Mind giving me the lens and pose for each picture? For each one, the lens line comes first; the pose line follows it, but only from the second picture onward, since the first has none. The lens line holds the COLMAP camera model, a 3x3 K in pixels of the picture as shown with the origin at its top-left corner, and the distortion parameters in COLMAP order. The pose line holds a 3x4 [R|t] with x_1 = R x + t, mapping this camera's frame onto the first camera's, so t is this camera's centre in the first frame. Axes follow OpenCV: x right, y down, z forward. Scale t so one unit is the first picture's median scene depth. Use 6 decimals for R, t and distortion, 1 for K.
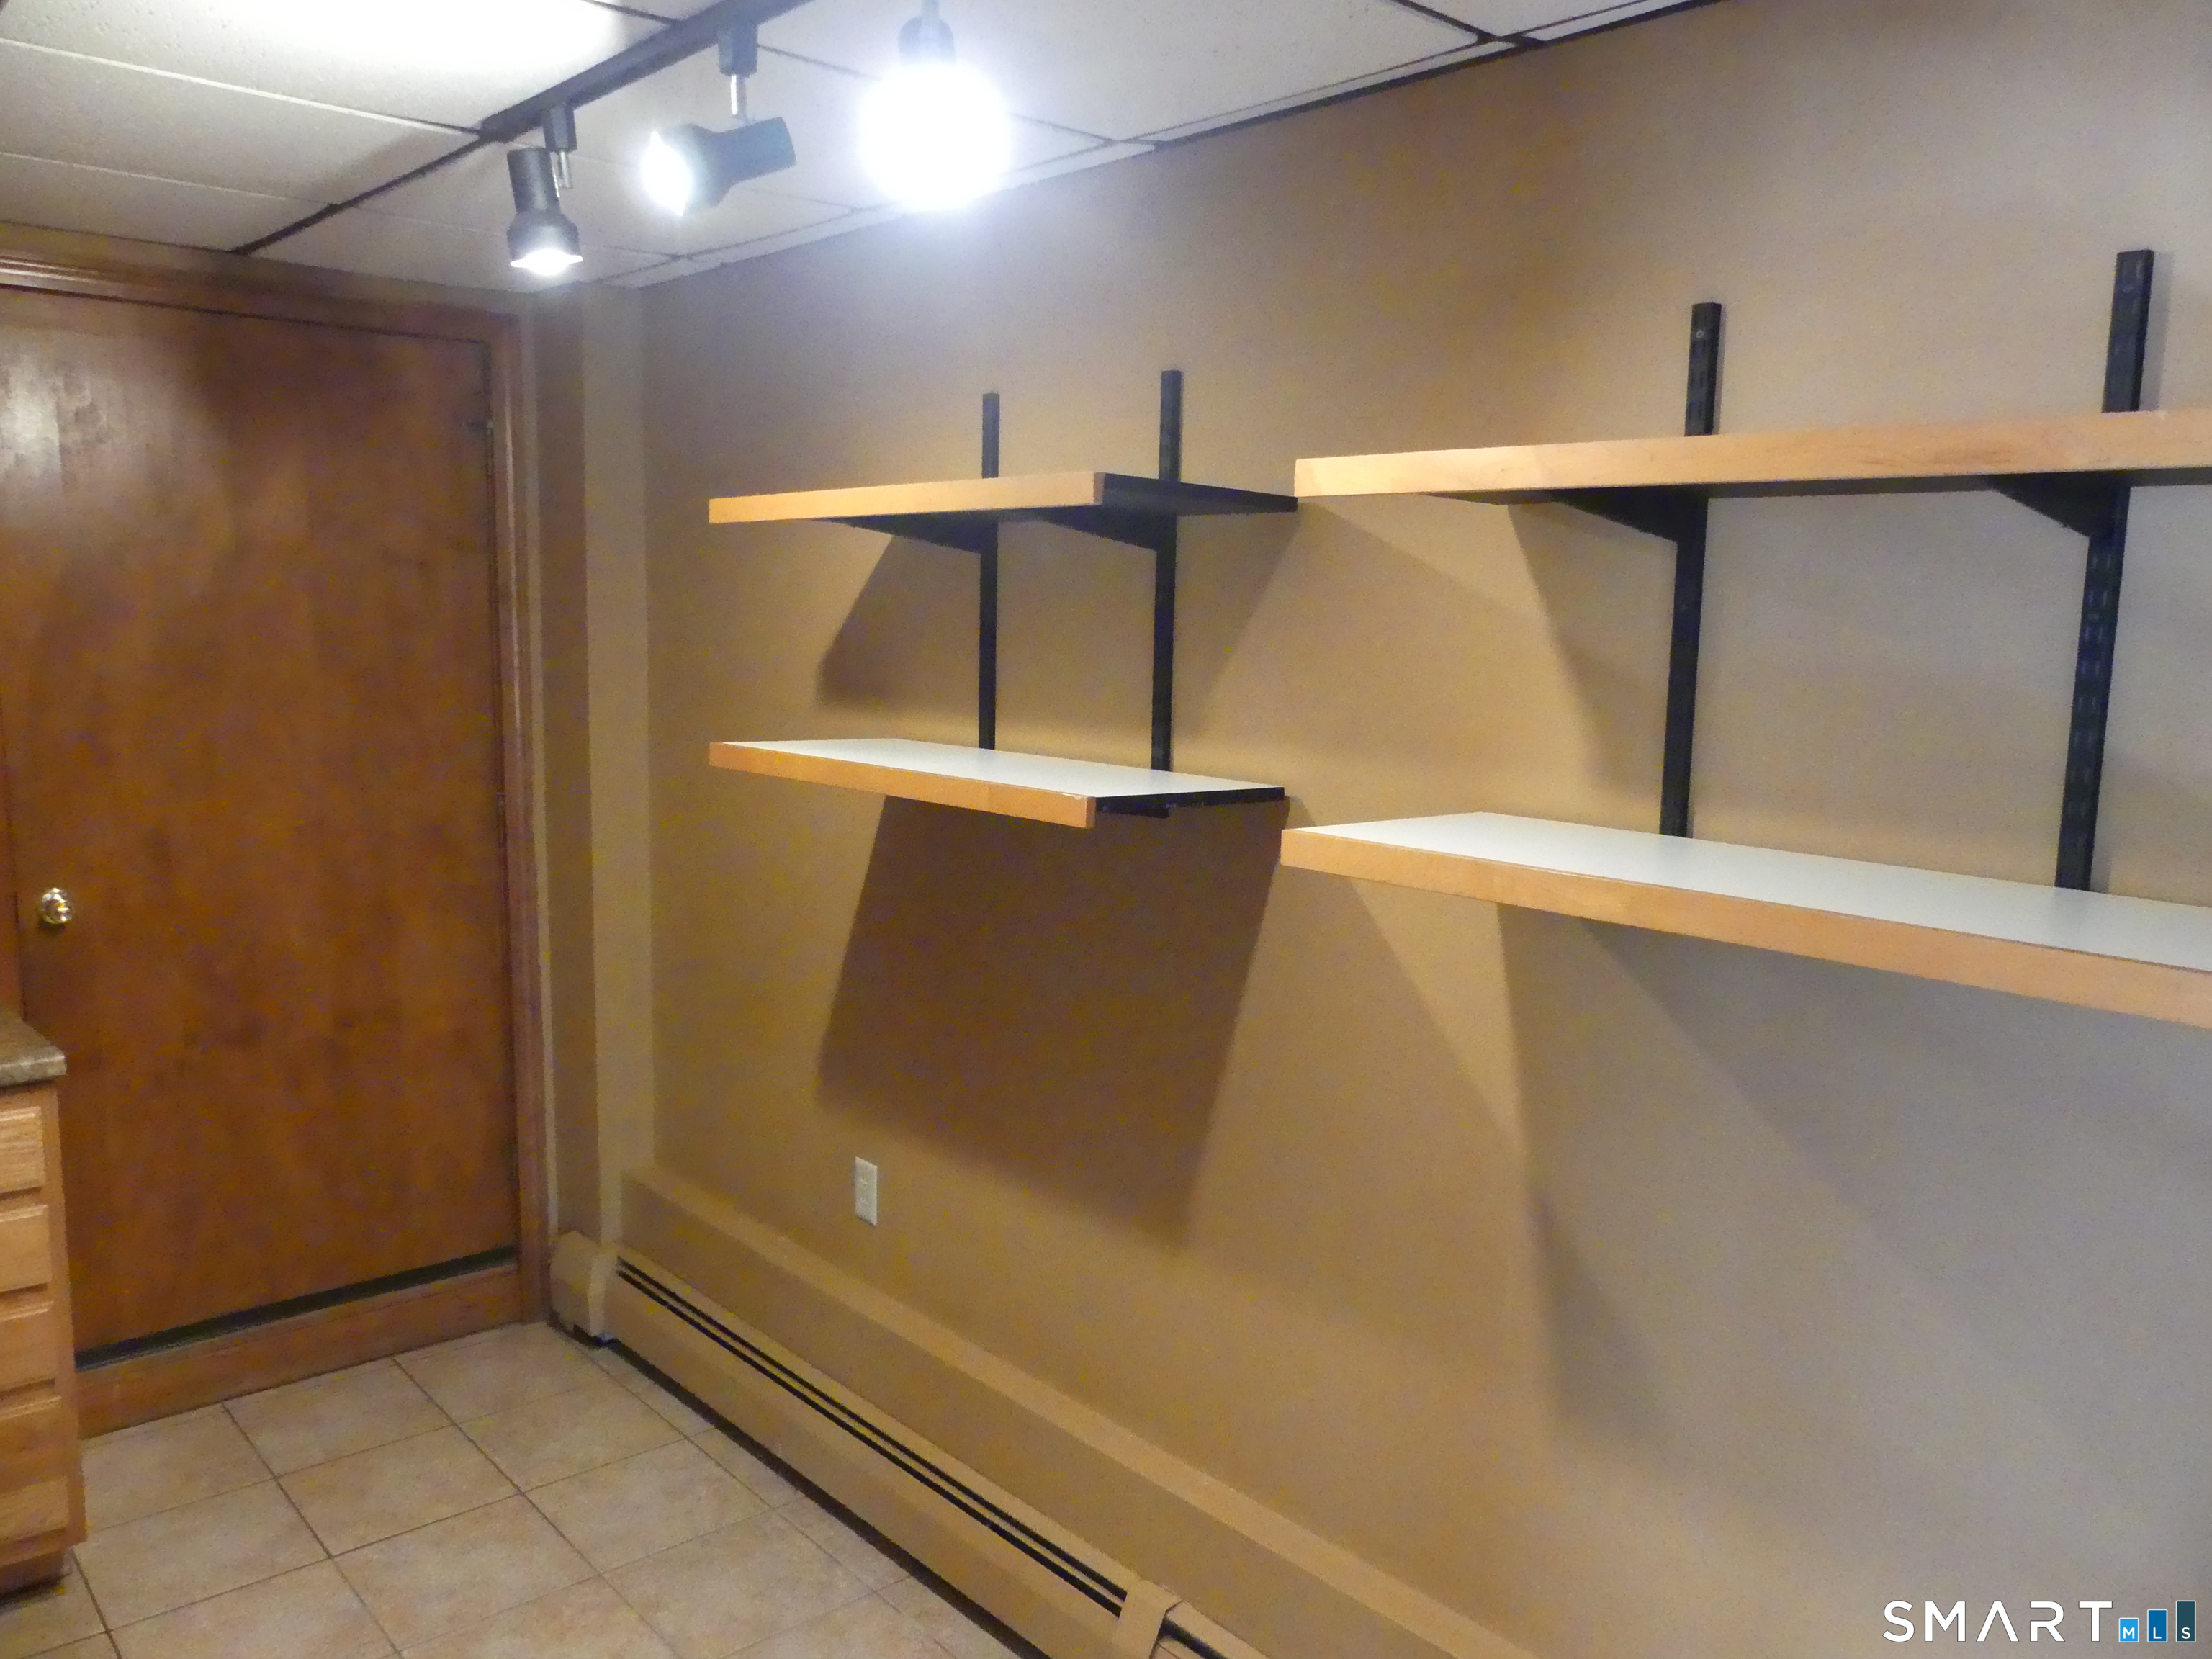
lens RADIAL K [[1672.1, 0, 1106.0], [0, 1672.1, 823.5], [0, 0, 1]] dist [-0.016762, 0.000854]
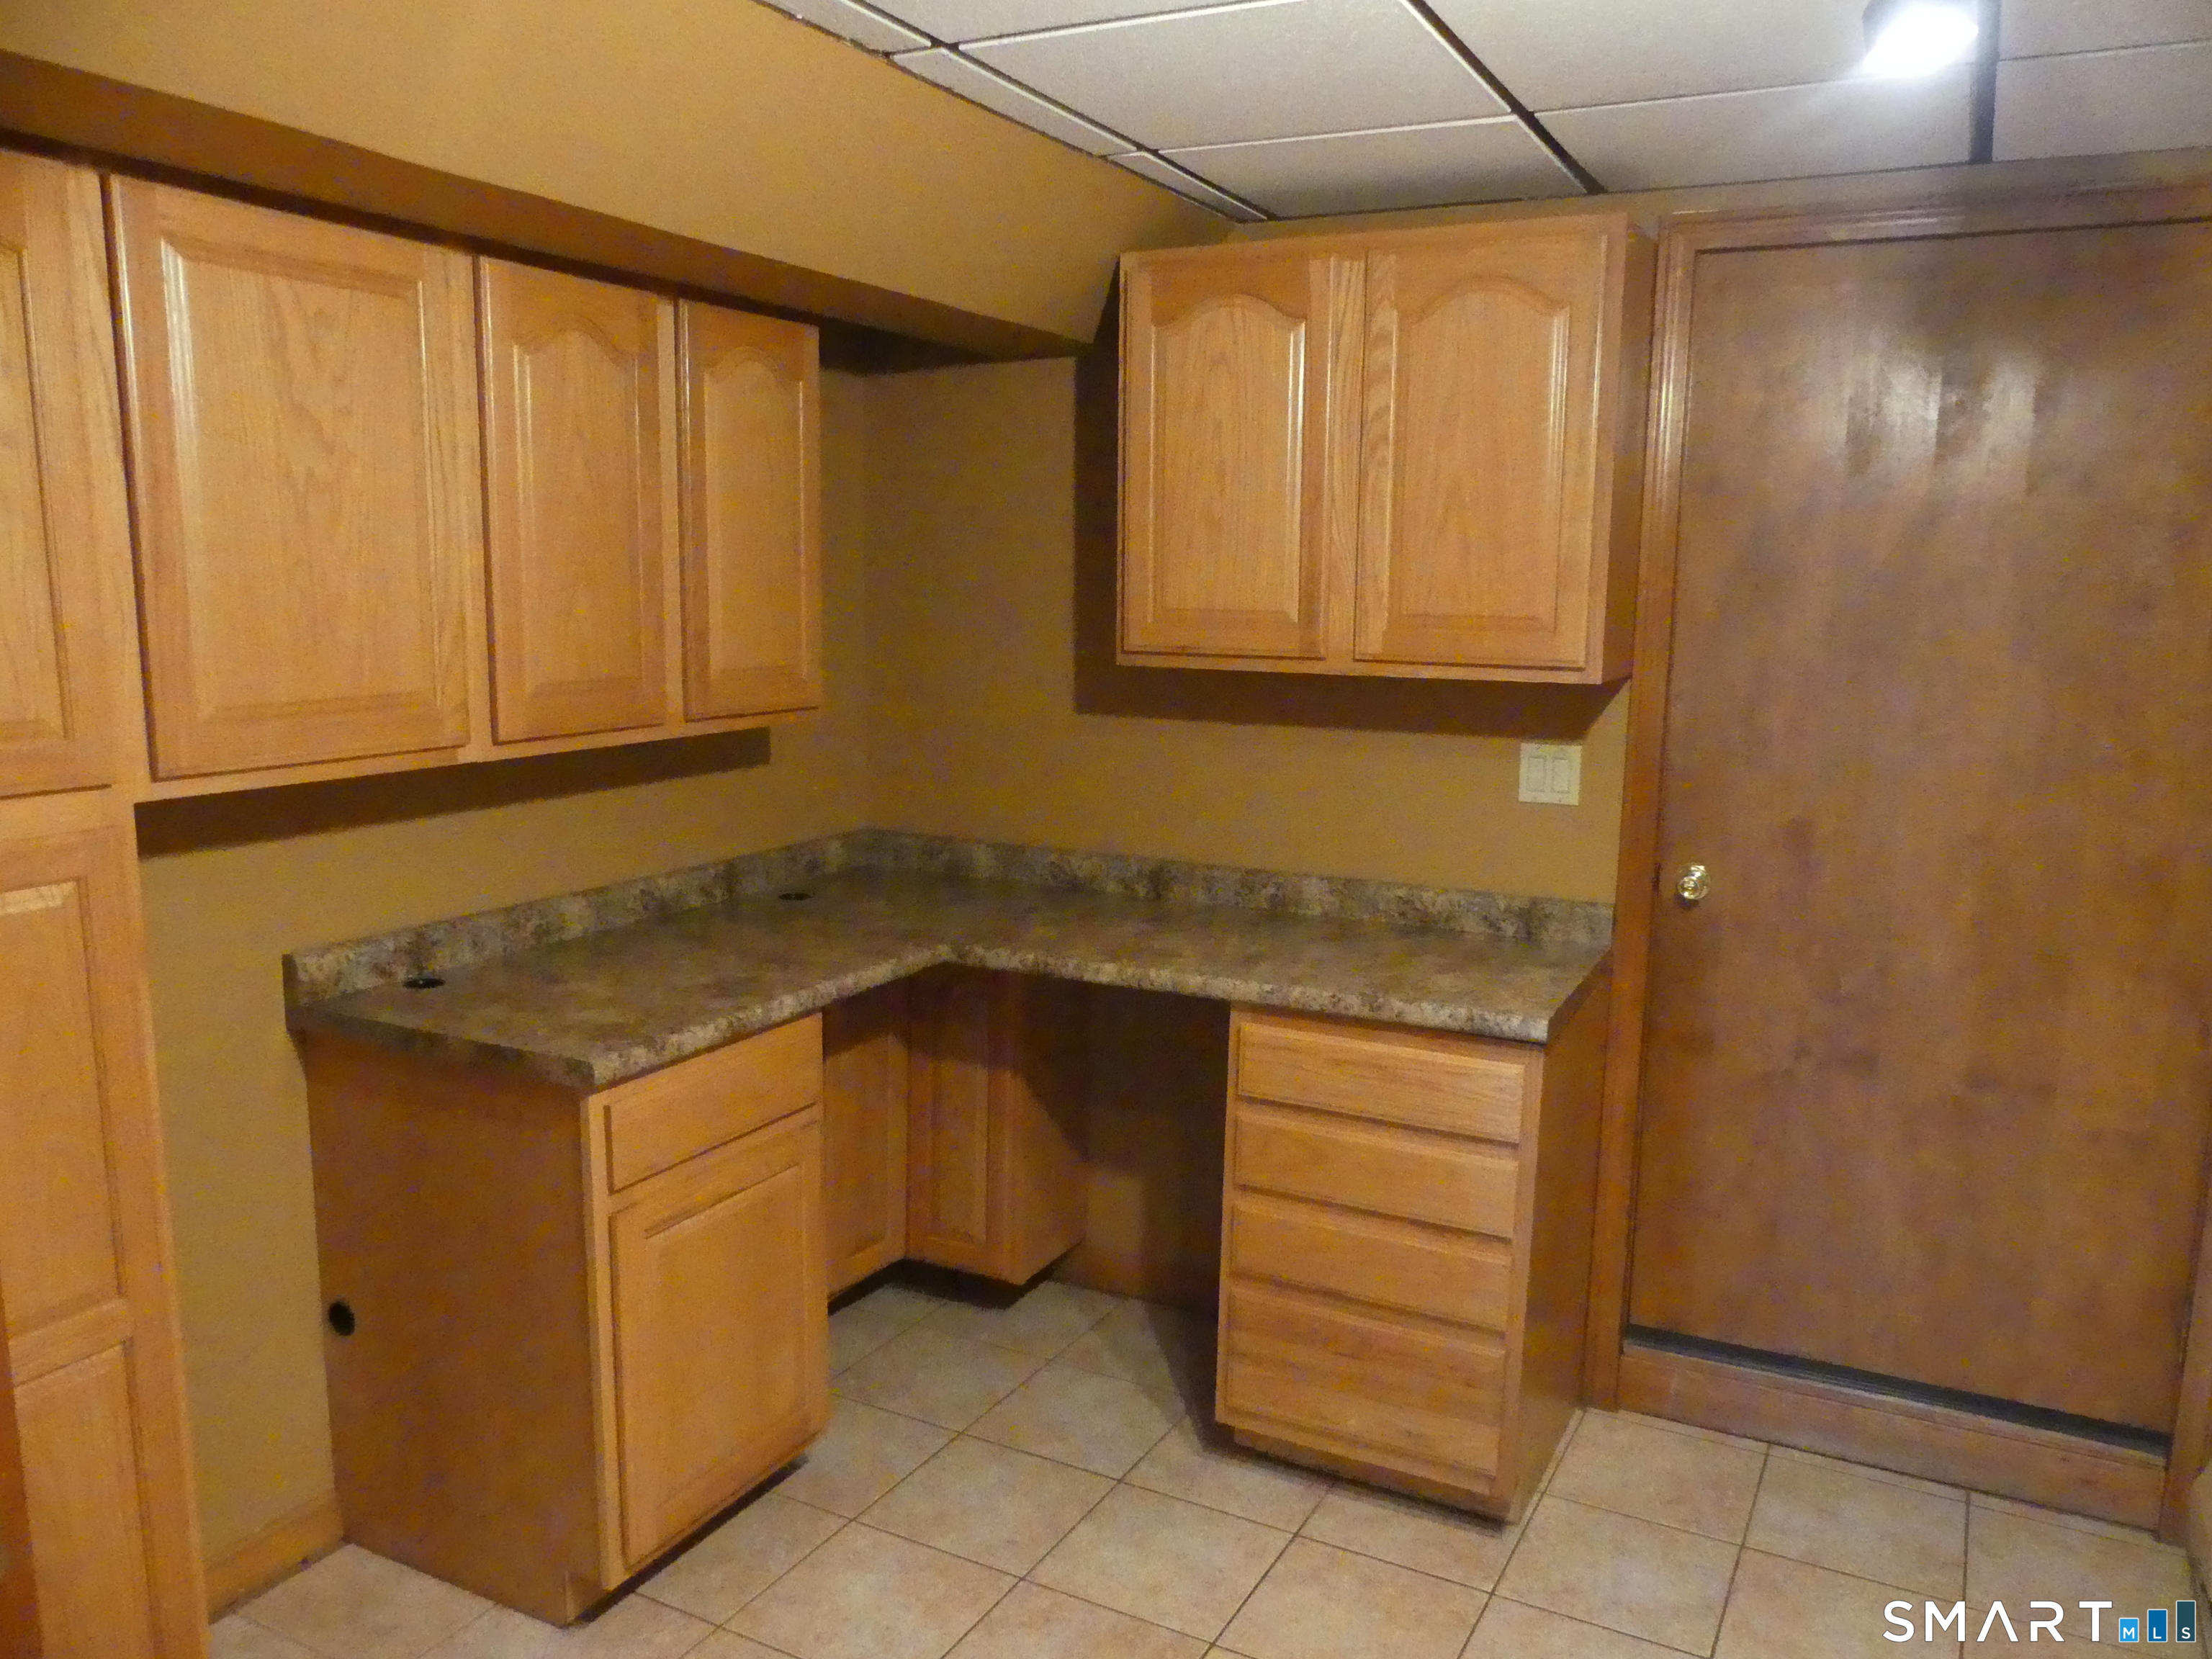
lens RADIAL K [[1672.1, 0, 1106.6], [0, 1672.1, 847.0], [0, 0, 1]] dist [-0.016762, 0.000854]
pose [[0.356108, 0.137170, -0.924322, 0.143404], [-0.130344, 0.986788, 0.096223, -0.019316], [0.925310, 0.086214, 0.369282, 0.290444]]
